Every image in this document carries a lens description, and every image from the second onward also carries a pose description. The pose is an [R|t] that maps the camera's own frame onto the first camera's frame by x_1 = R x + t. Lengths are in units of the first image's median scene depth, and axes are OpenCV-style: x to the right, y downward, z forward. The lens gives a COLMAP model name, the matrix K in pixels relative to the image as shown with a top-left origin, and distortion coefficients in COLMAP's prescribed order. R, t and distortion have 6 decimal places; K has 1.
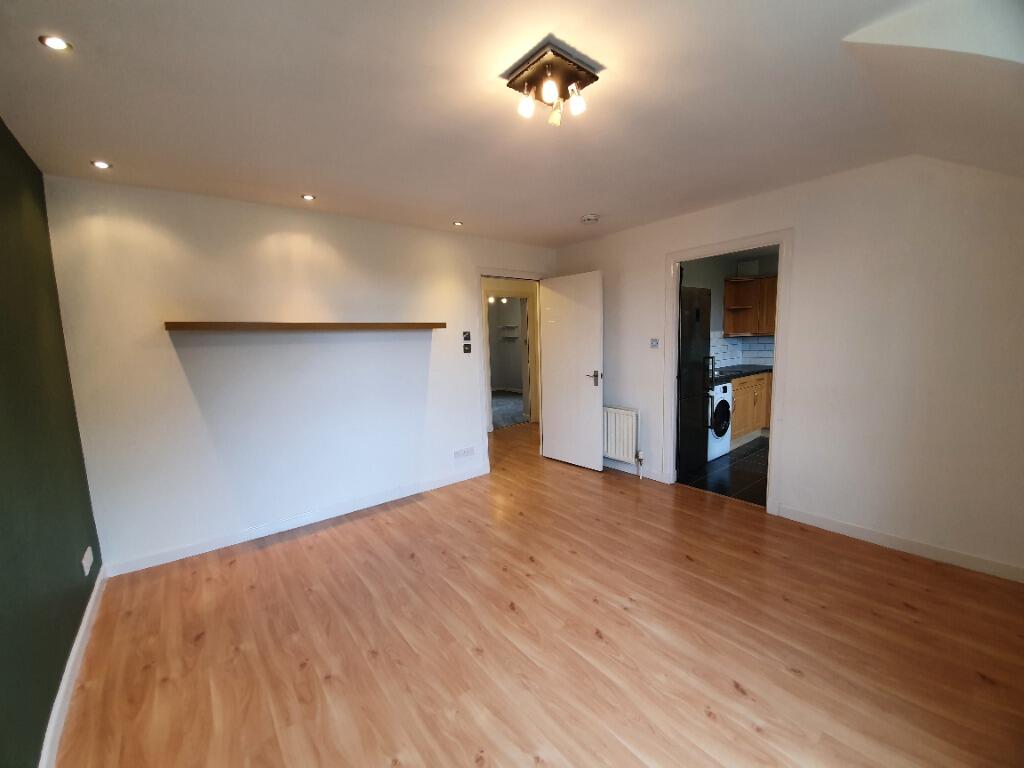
lens RADIAL K [[405.7, 0, 516.9], [0, 405.7, 386.1], [0, 0, 1]] dist [0.009573, -0.013493]
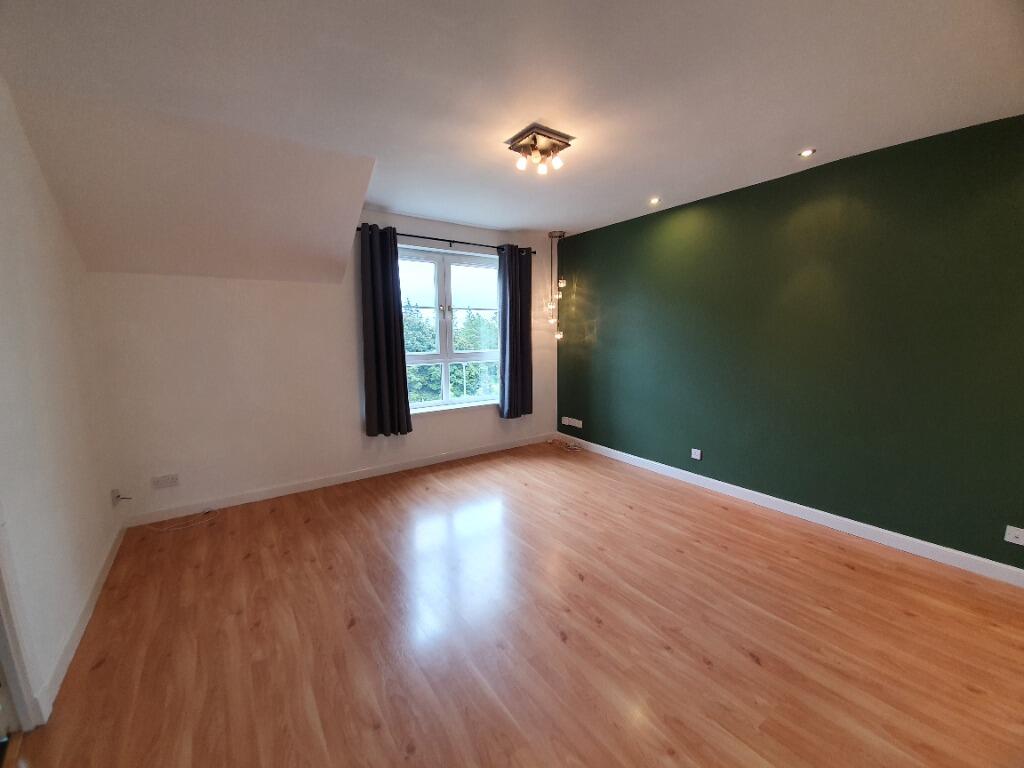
lens RADIAL K [[405.7, 0, 516.9], [0, 405.7, 386.1], [0, 0, 1]] dist [0.009573, -0.013493]
pose [[-0.997345, 0.031197, 0.065799, 0.065133], [0.046876, 0.966524, 0.252257, -0.187829], [-0.055726, 0.254672, -0.965421, 1.749269]]
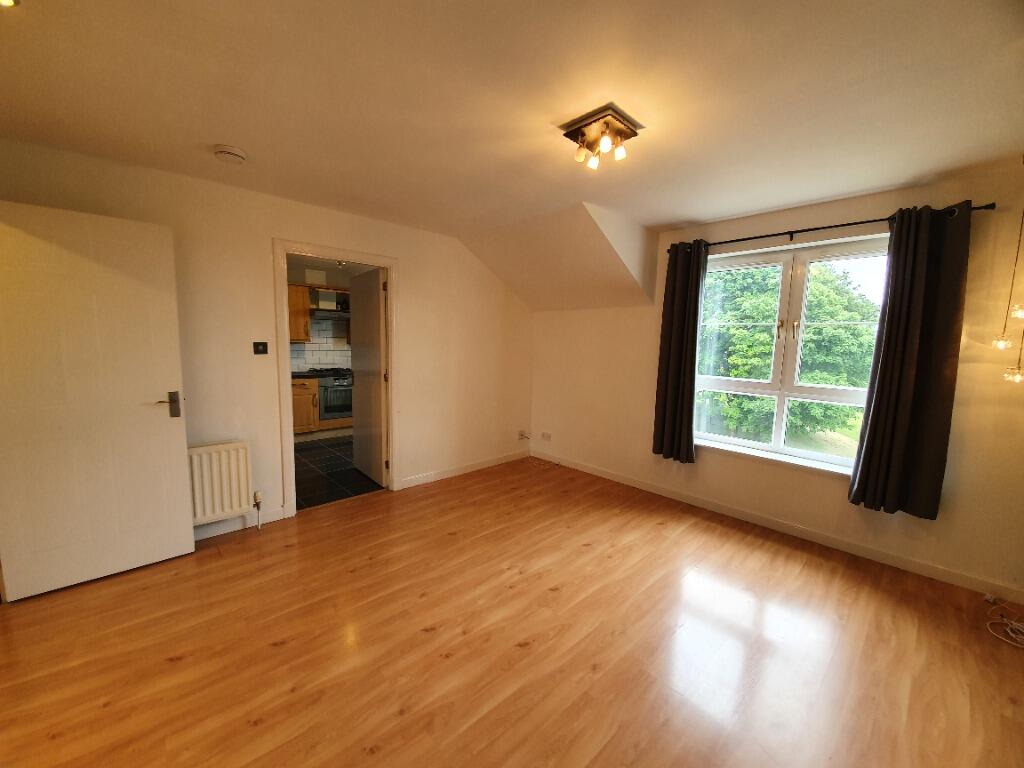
lens RADIAL K [[405.7, 0, 516.9], [0, 405.7, 386.1], [0, 0, 1]] dist [0.009573, -0.013493]
pose [[-0.083279, -0.080323, 0.993284, -0.776152], [0.100624, 0.990974, 0.088573, -0.085679], [-0.991433, 0.107324, -0.074445, 0.941778]]
